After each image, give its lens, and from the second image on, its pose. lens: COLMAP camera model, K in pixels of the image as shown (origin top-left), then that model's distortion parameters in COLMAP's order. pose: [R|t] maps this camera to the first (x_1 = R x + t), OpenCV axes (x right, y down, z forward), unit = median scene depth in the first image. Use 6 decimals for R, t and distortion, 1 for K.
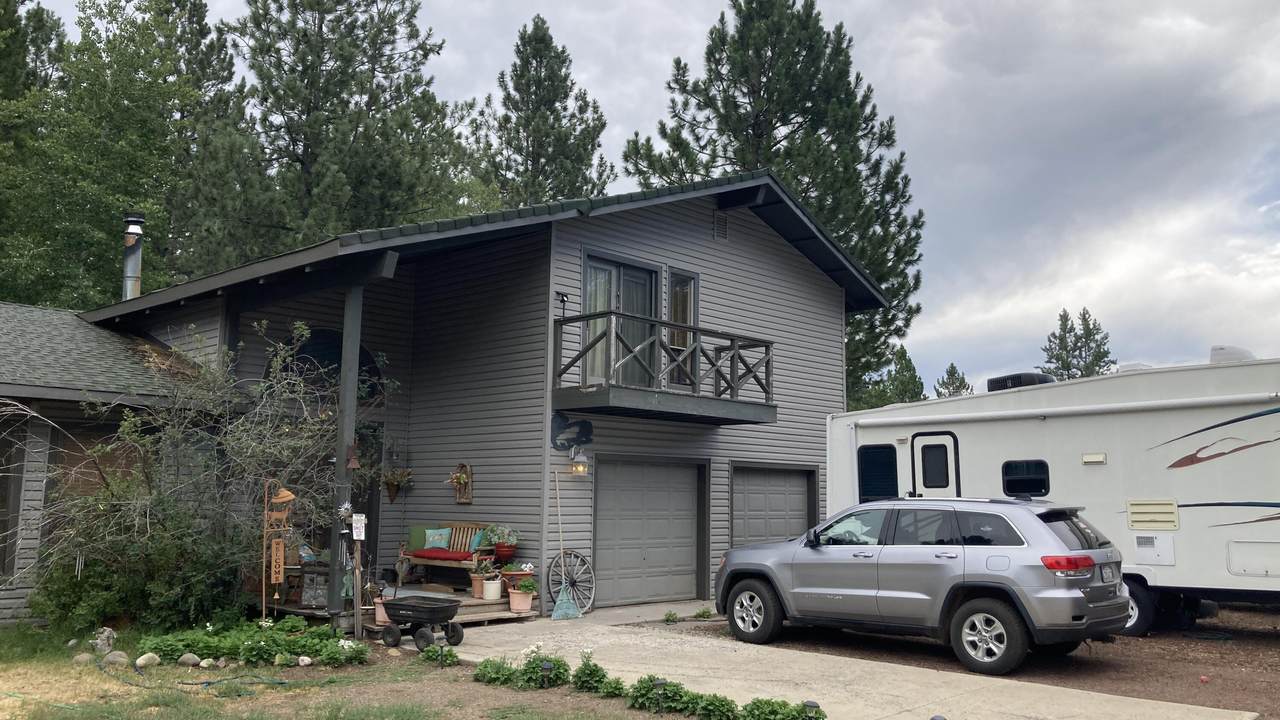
lens RADIAL K [[1057.2, 0, 641.6], [0, 1057.2, 340.1], [0, 0, 1]] dist [0.008106, 0.000121]
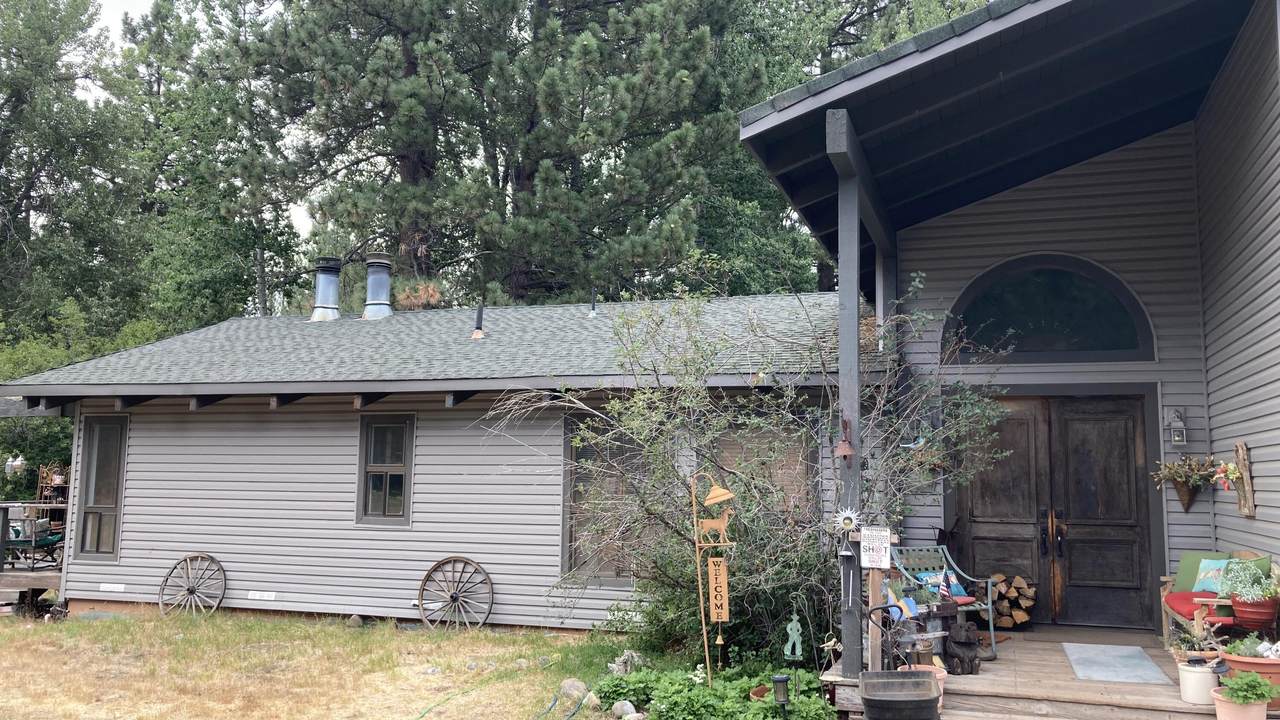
lens RADIAL K [[1051.4, 0, 668.2], [0, 1051.4, 359.2], [0, 0, 1]] dist [0.058503, -0.000652]
pose [[0.432688, -0.104021, -0.895523, 0.221985], [0.124204, 0.990727, -0.055068, 0.070625], [0.892947, -0.087400, 0.441595, 0.522087]]
